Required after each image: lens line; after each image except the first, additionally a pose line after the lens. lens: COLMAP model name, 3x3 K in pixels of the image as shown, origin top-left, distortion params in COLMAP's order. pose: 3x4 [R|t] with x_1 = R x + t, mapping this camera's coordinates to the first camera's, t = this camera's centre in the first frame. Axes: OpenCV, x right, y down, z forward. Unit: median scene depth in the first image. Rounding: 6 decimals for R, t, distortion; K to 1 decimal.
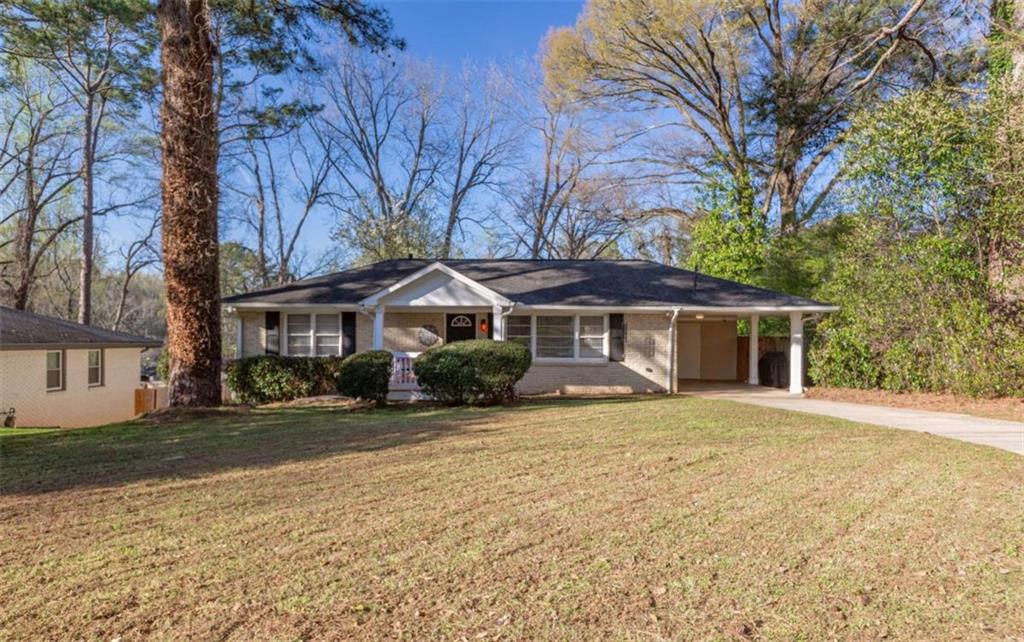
lens RADIAL K [[695.2, 0, 512.6], [0, 695.2, 326.1], [0, 0, 1]] dist [0.000263, -0.000136]
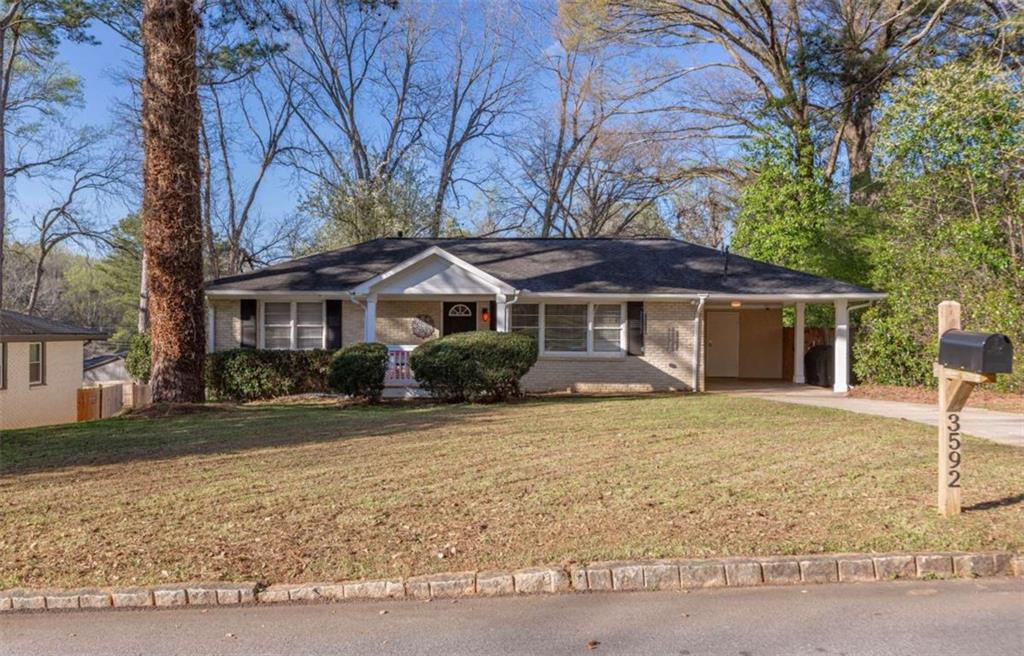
lens RADIAL K [[875.0, 0, 512.0], [0, 875.0, 328.0], [0, 0, 1]] dist [-0.000291, 0.000169]
pose [[0.999965, 0.000080, -0.008387, 0.001602], [0.000058, 0.999865, 0.016423, -0.002718], [0.008387, -0.016423, 0.999830, -0.105777]]
